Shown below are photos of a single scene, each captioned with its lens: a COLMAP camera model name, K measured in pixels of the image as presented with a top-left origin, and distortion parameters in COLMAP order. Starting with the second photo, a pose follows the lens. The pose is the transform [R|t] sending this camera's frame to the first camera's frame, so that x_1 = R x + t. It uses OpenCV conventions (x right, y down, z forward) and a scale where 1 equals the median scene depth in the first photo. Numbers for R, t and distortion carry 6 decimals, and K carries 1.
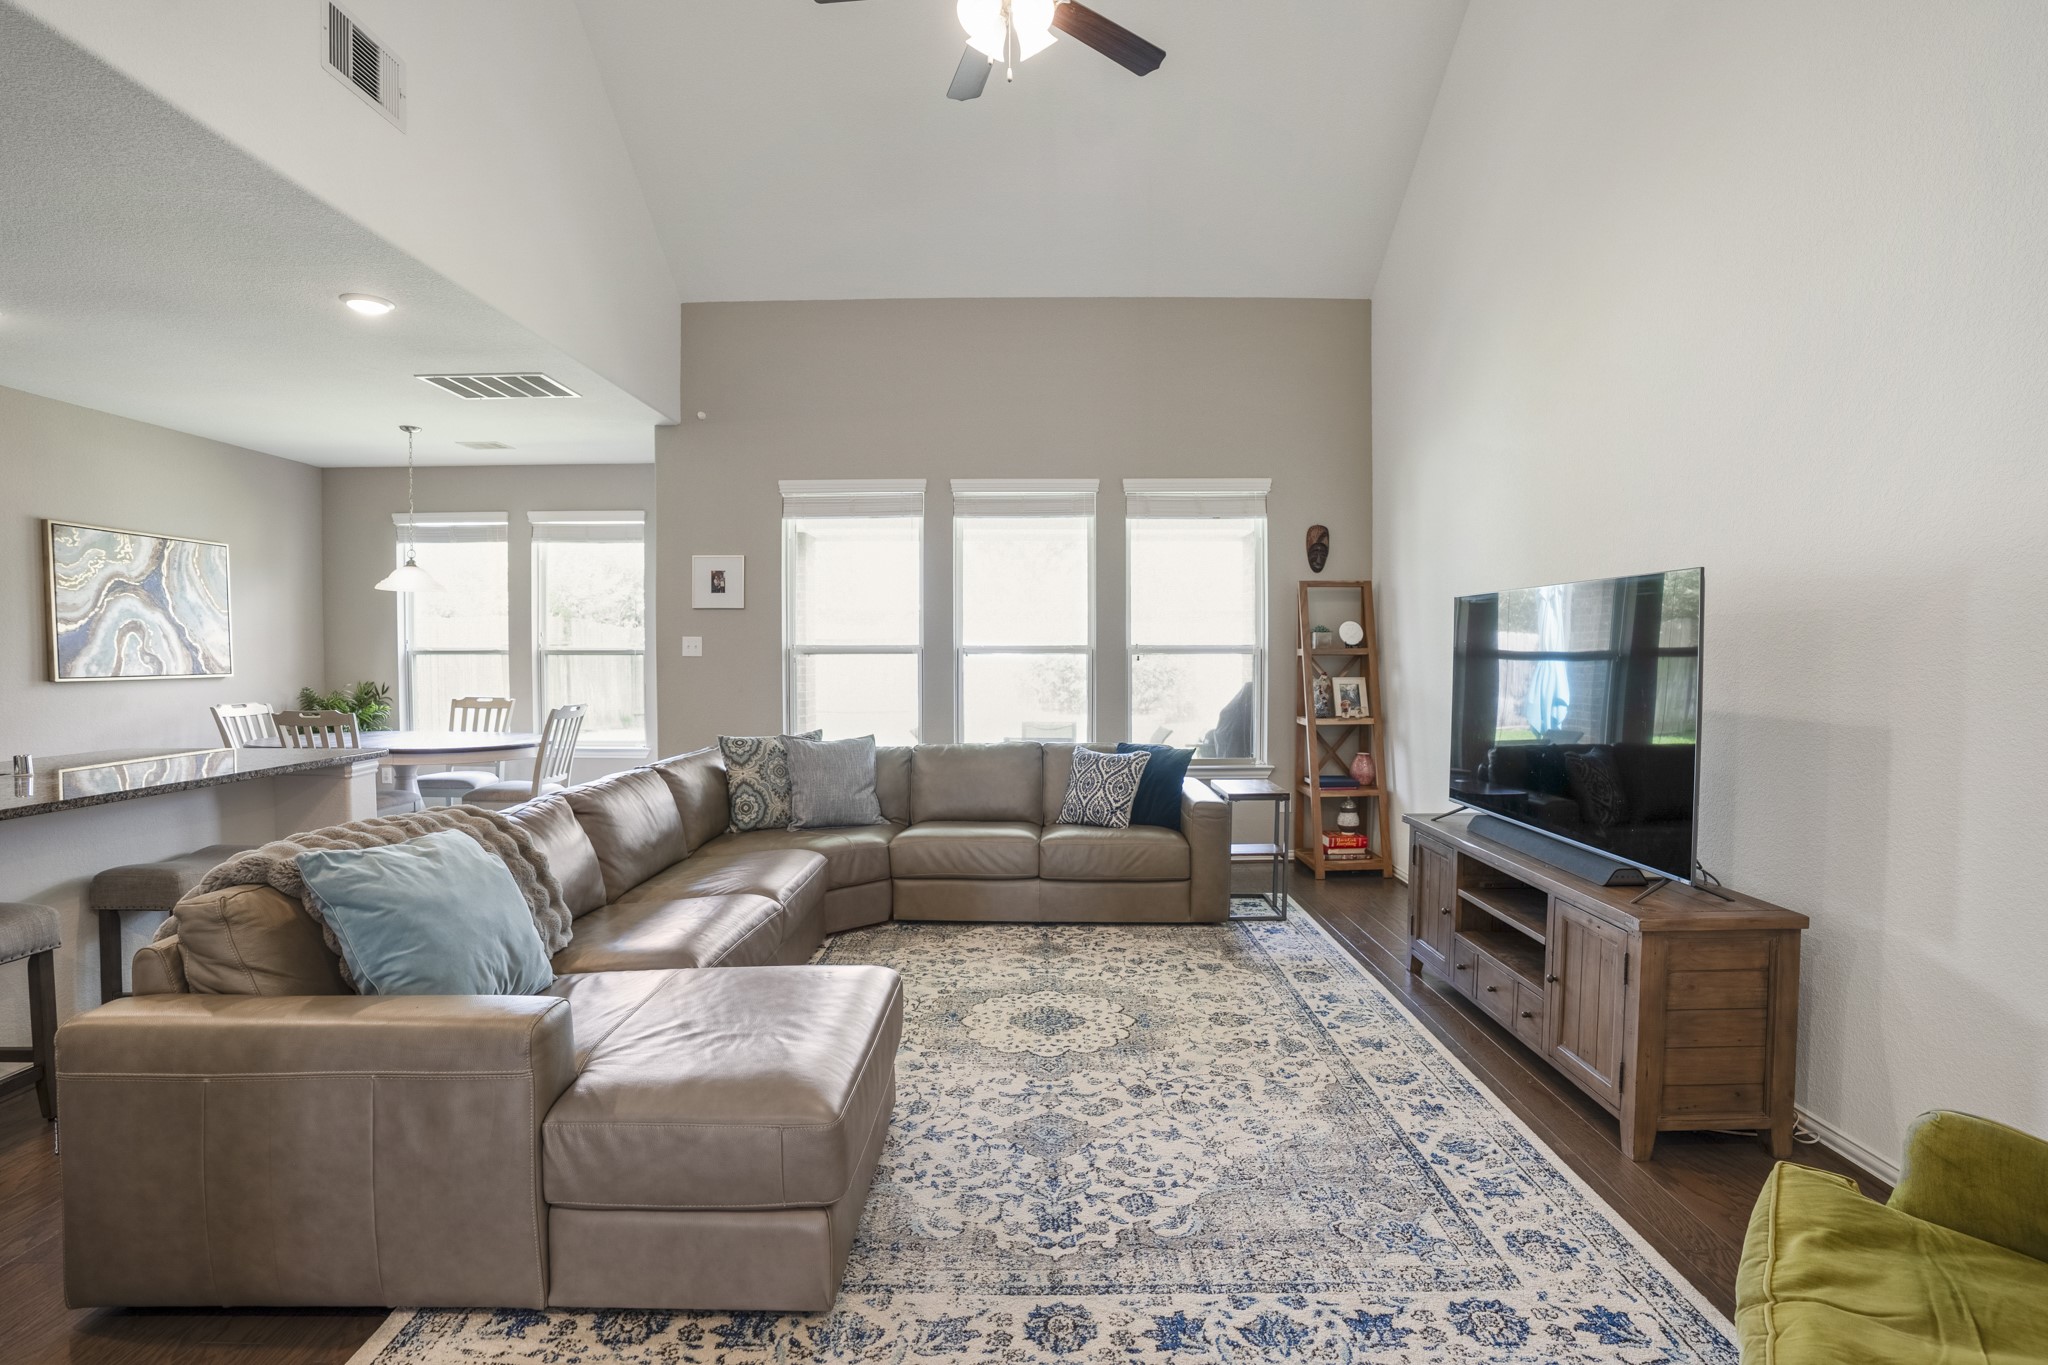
lens RADIAL K [[980.4, 0, 1013.2], [0, 980.4, 677.4], [0, 0, 1]] dist [-0.056887, 0.023889]
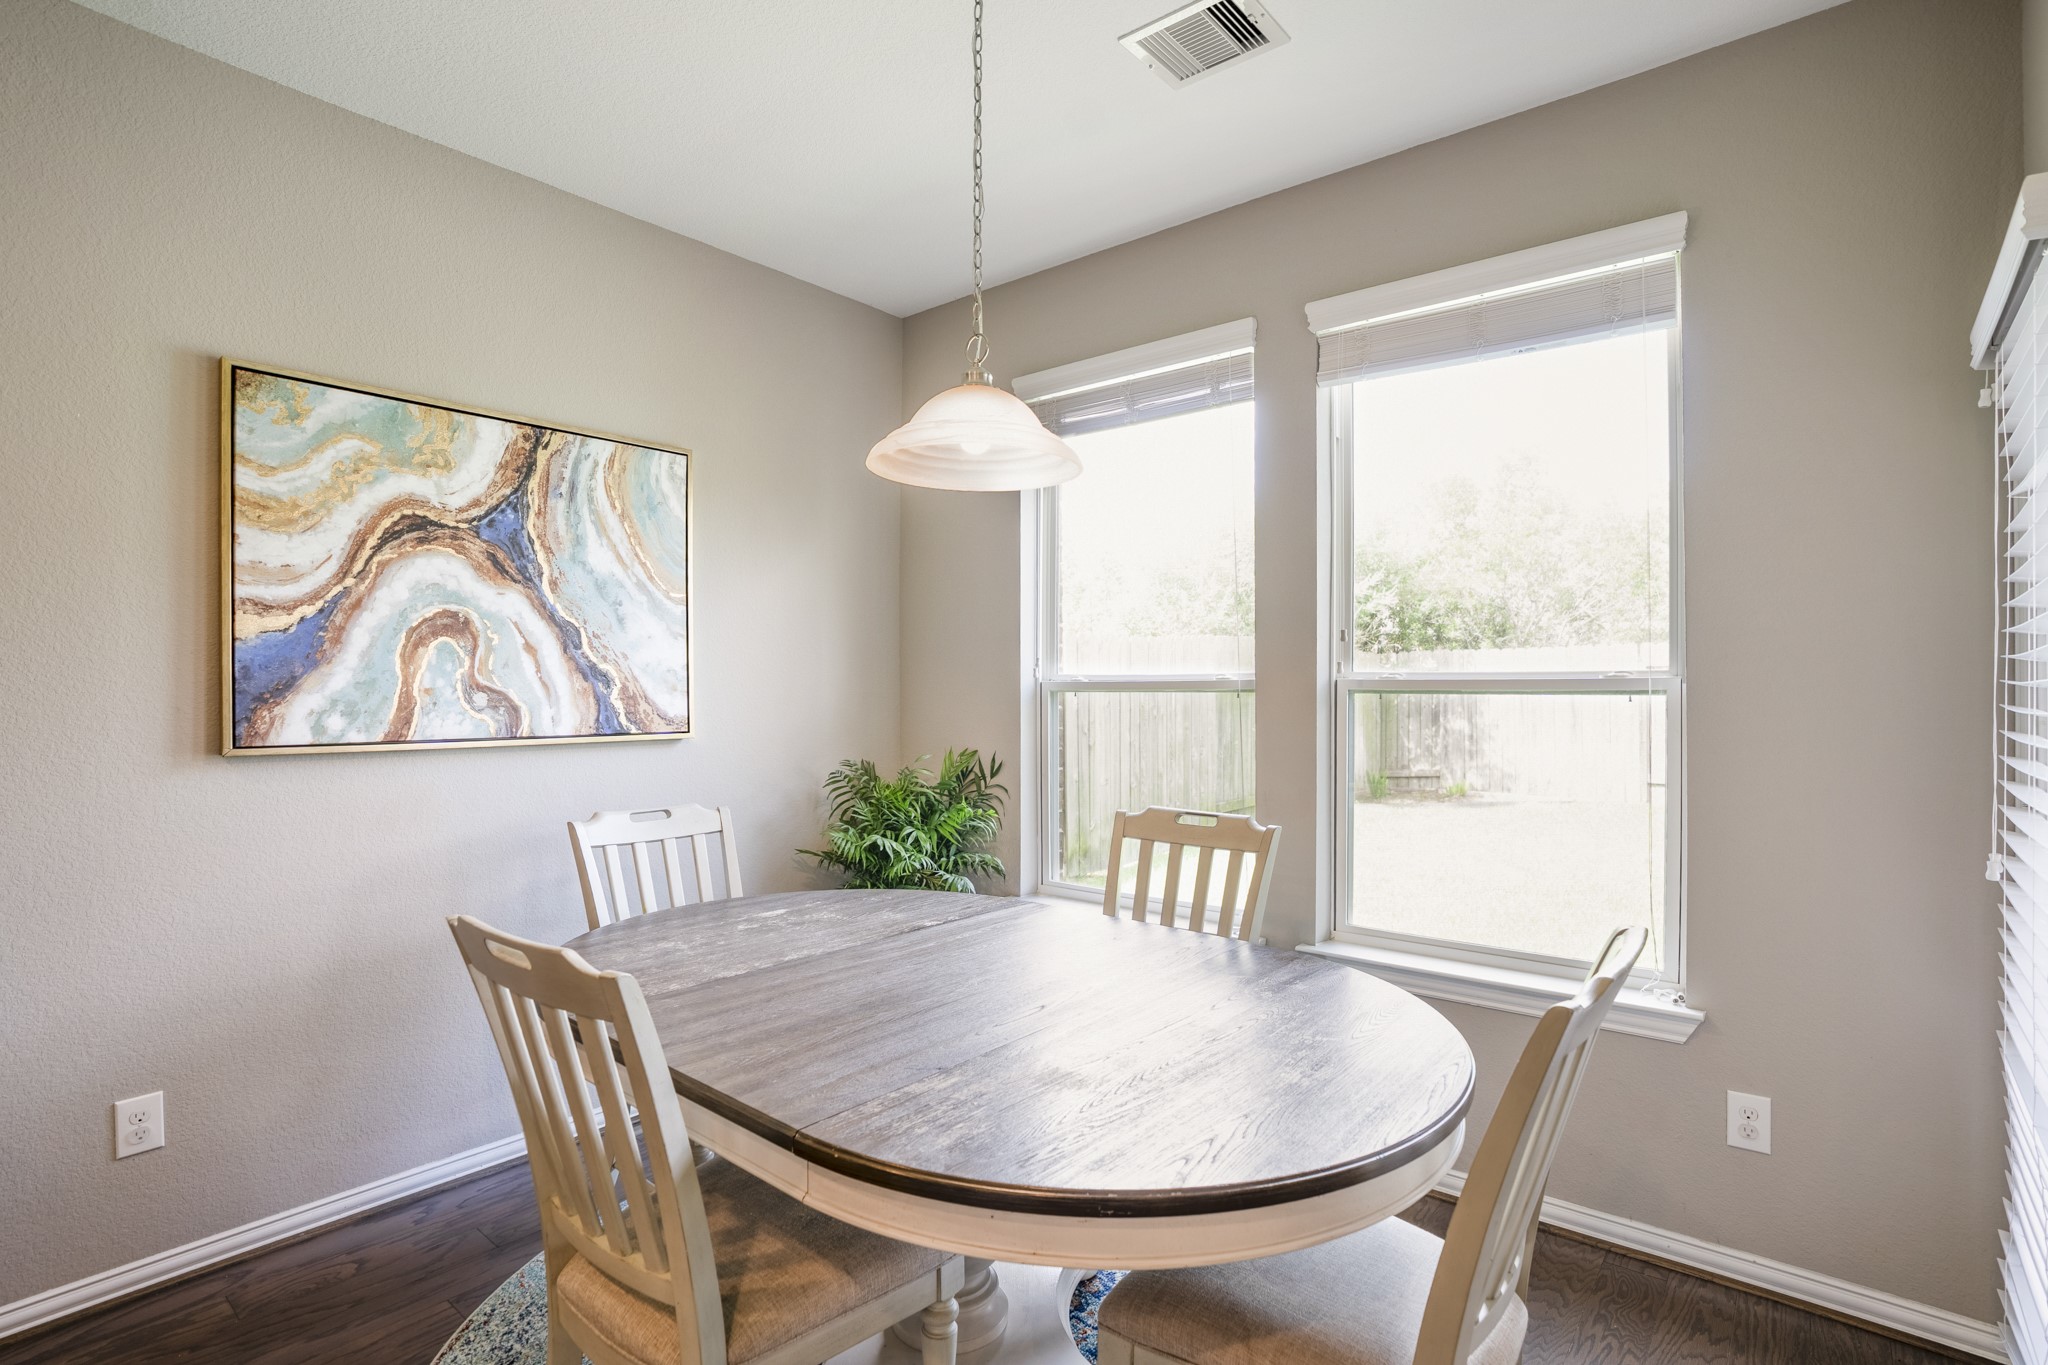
lens RADIAL K [[980.4, 0, 1007.7], [0, 980.4, 684.2], [0, 0, 1]] dist [-0.056887, 0.023889]
pose [[0.767353, 0.000806, -0.641224, -0.570176], [-0.017783, 0.999641, -0.020025, -0.027687], [0.640978, 0.026769, 0.767092, 1.043553]]
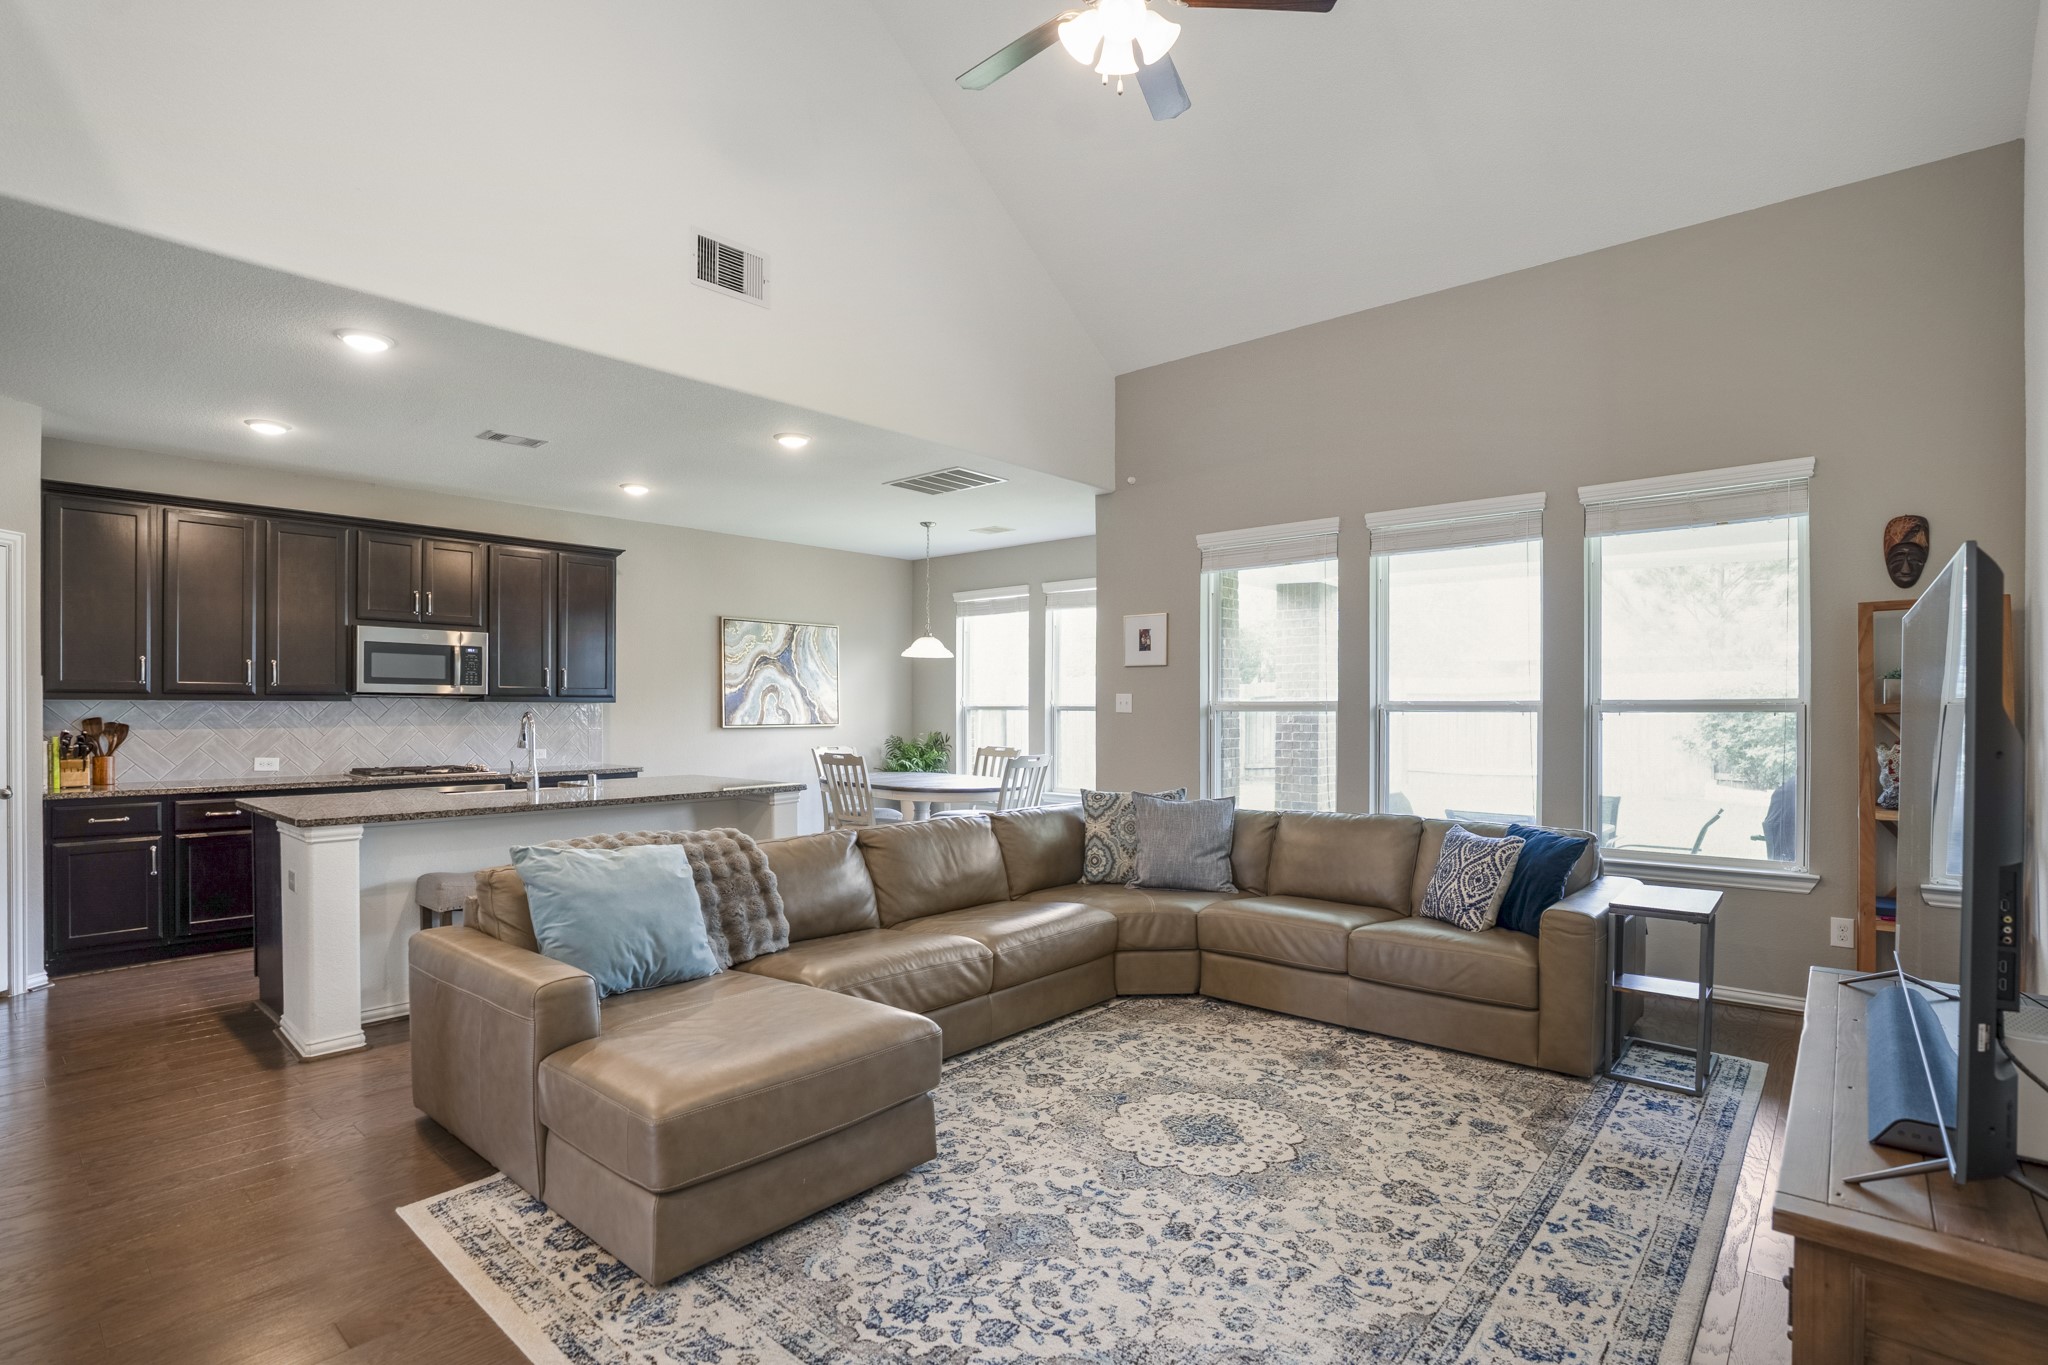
lens RADIAL K [[980.4, 0, 1004.6], [0, 980.4, 724.2], [0, 0, 1]] dist [-0.056887, 0.023889]
pose [[0.757042, 0.012628, -0.653244, 0.353565], [-0.018109, 0.999835, -0.001658, -0.006638], [0.653115, 0.013085, 0.757146, 0.162915]]
